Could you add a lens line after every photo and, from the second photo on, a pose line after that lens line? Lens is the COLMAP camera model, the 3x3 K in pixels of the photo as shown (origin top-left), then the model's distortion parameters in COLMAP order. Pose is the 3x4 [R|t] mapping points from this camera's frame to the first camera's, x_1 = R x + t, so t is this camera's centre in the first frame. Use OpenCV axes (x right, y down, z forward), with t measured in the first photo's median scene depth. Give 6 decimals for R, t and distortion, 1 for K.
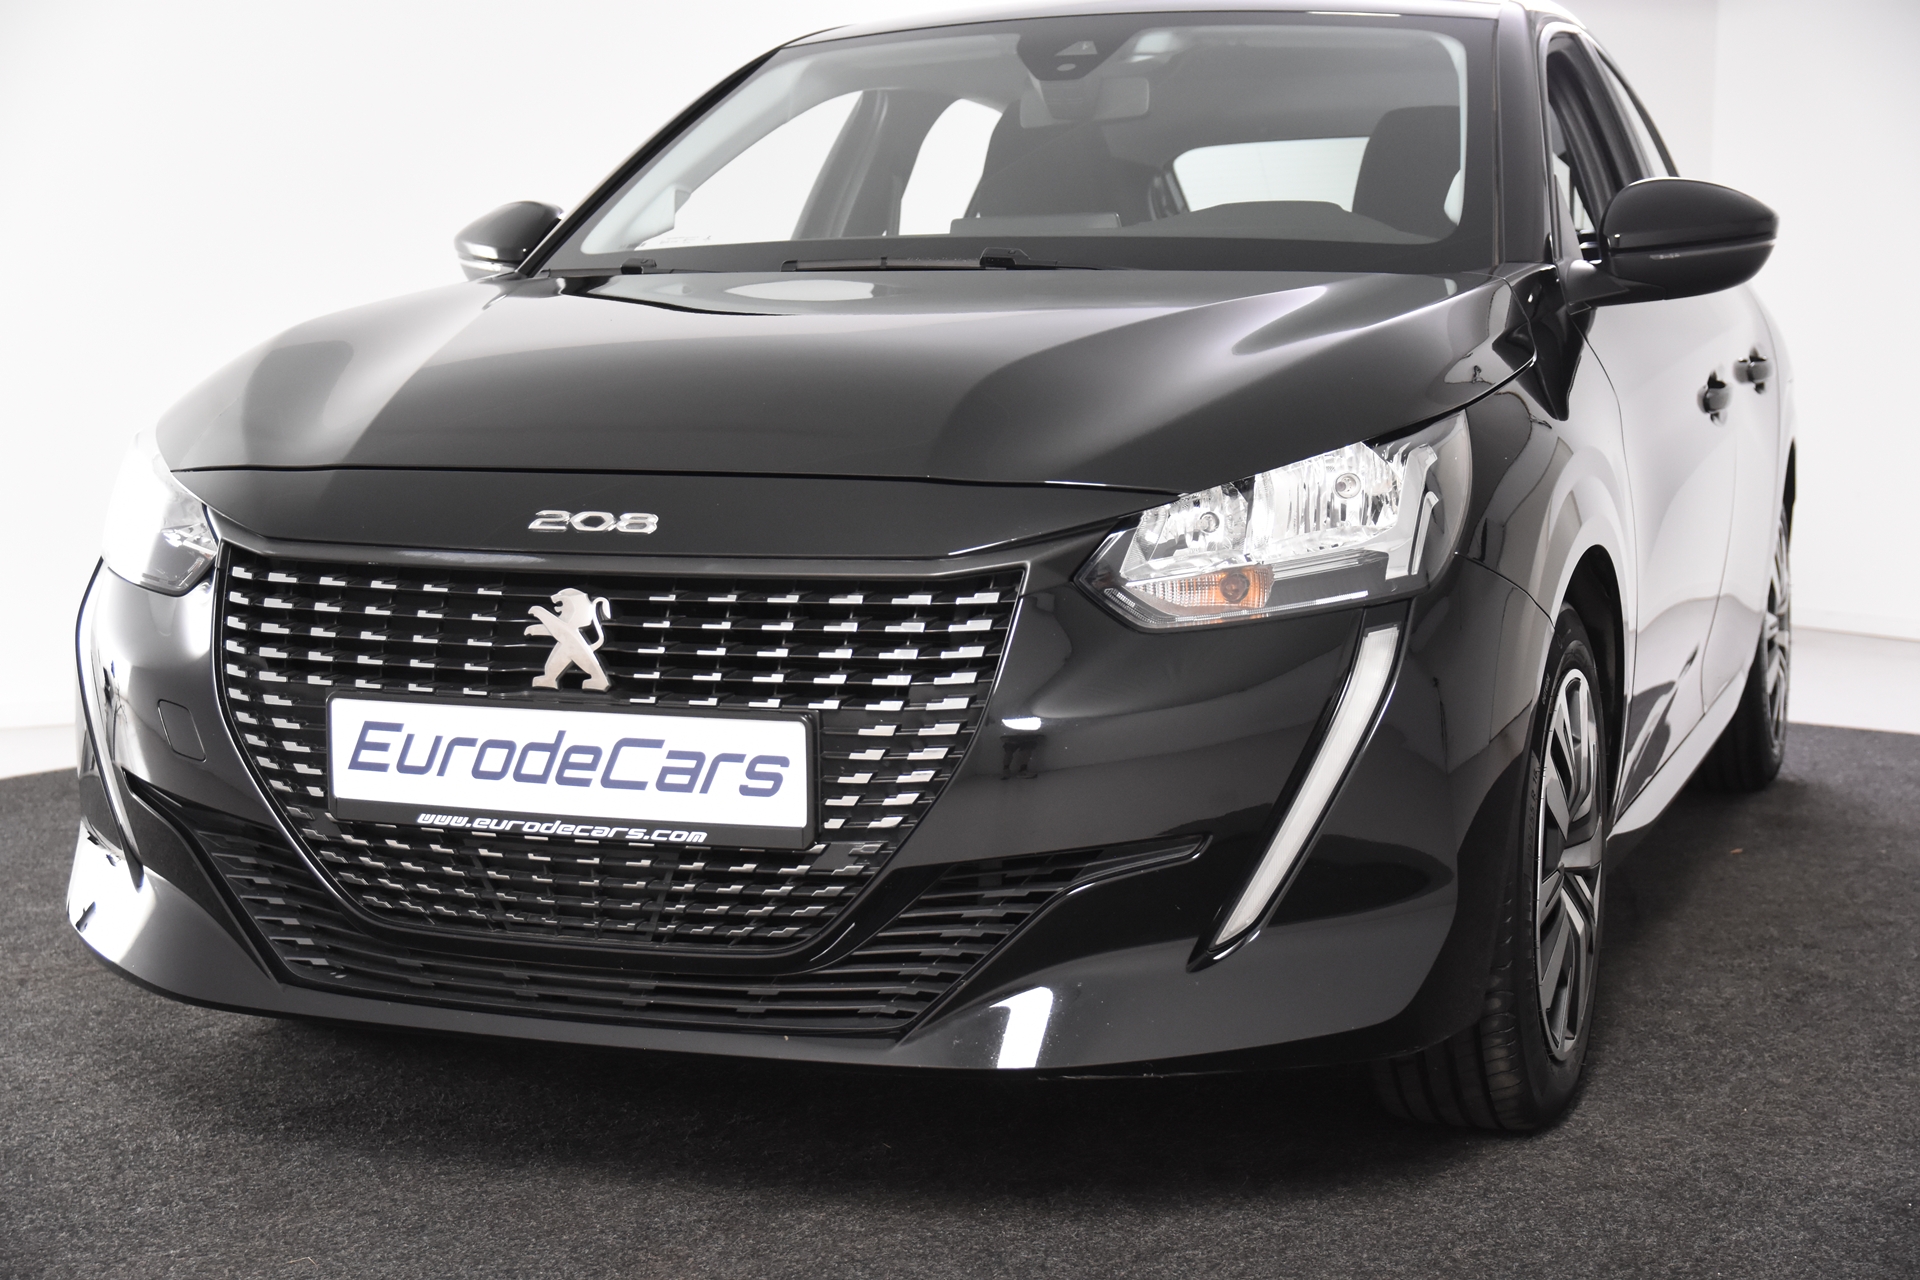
lens RADIAL K [[3049.6, 0, 959.2], [0, 3049.6, 630.4], [0, 0, 1]] dist [-0.114873, 0.000000]
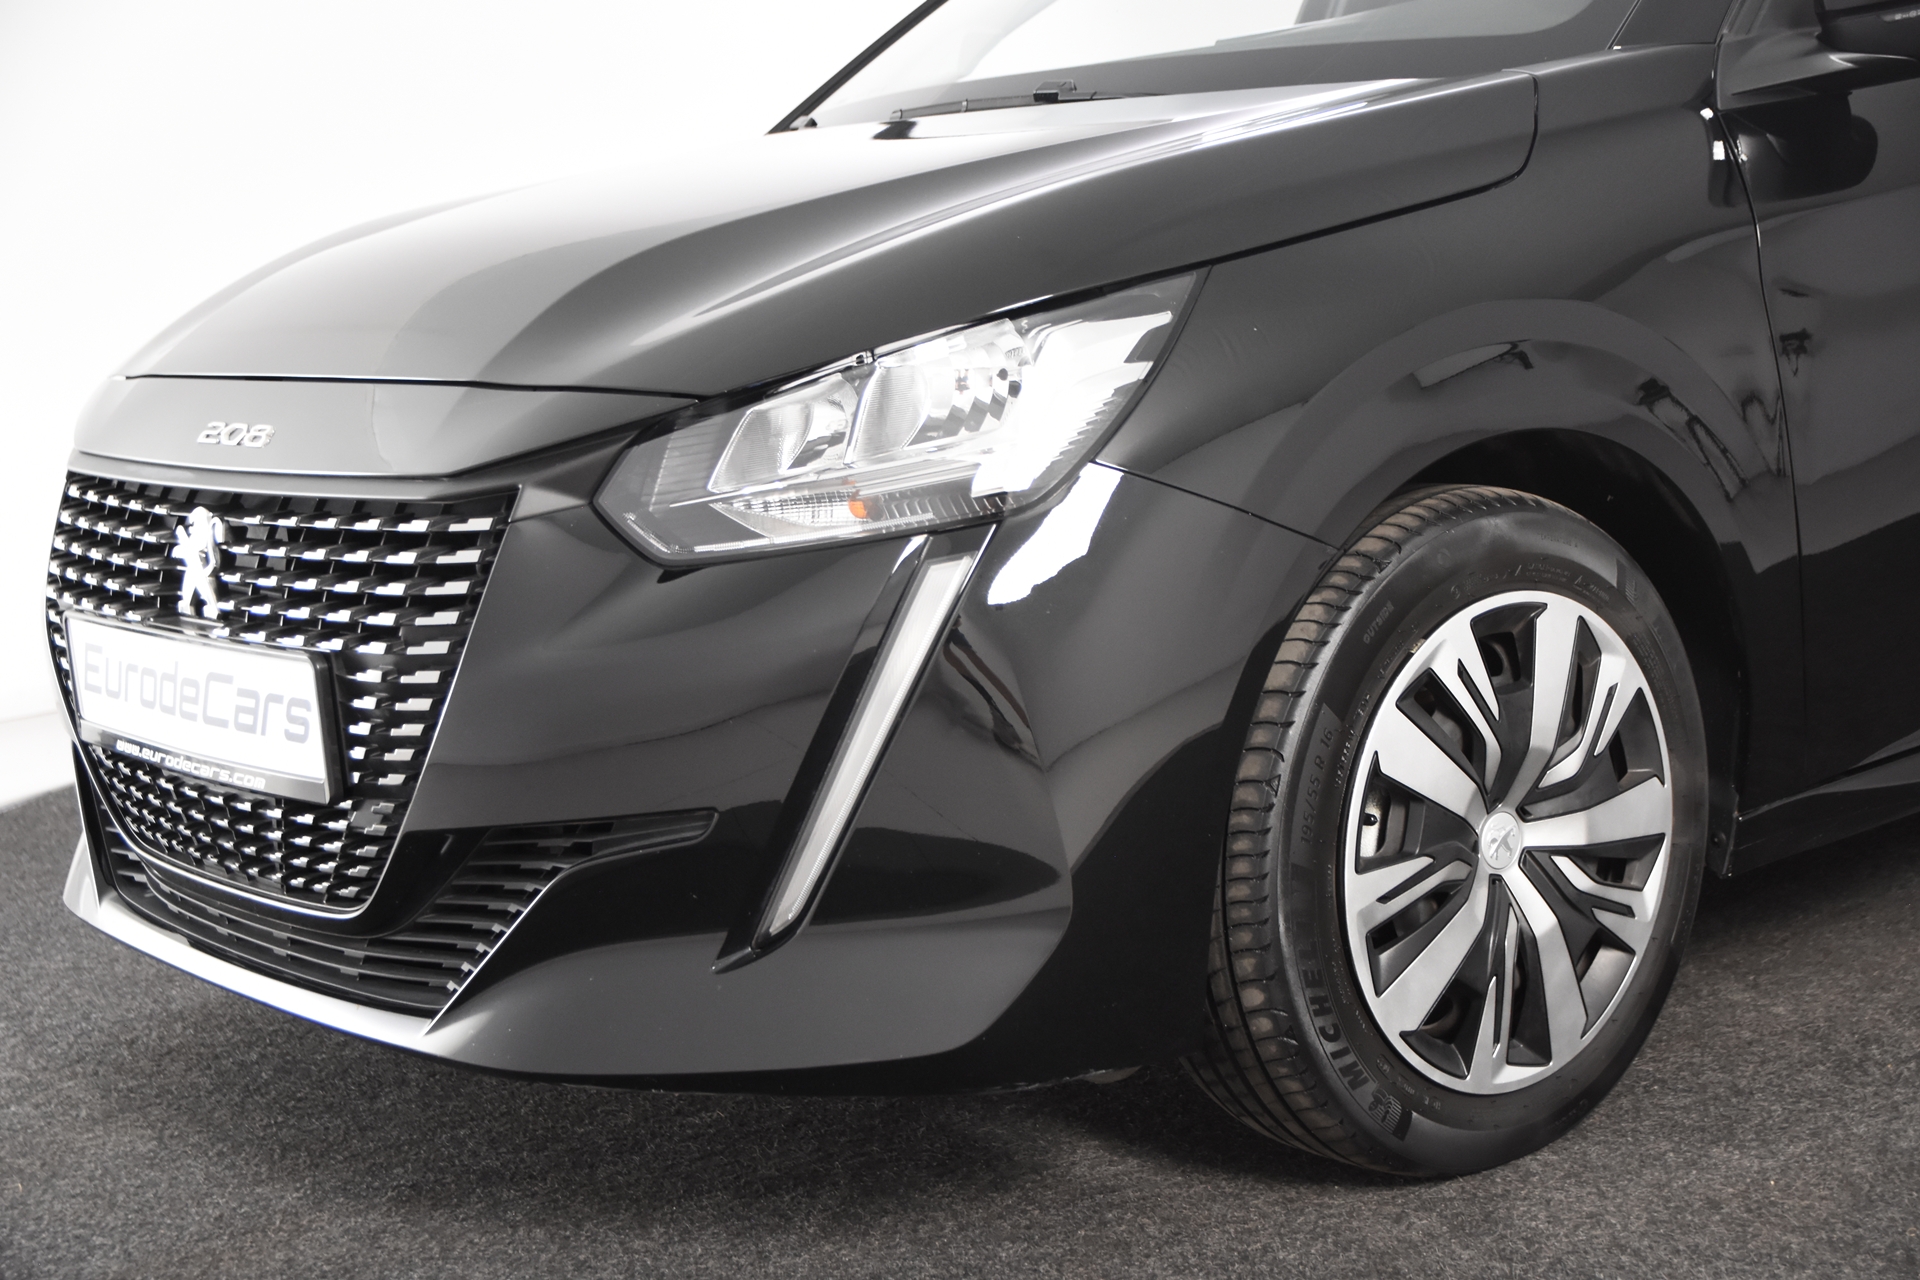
lens RADIAL K [[2775.7, 0, 916.8], [0, 2775.7, 633.0], [0, 0, 1]] dist [0.026022, 0.000000]
pose [[0.866770, 0.021675, -0.498237, 0.500088], [0.014531, 0.997533, 0.068674, -0.031627], [0.498497, -0.066764, 0.864317, 0.379627]]
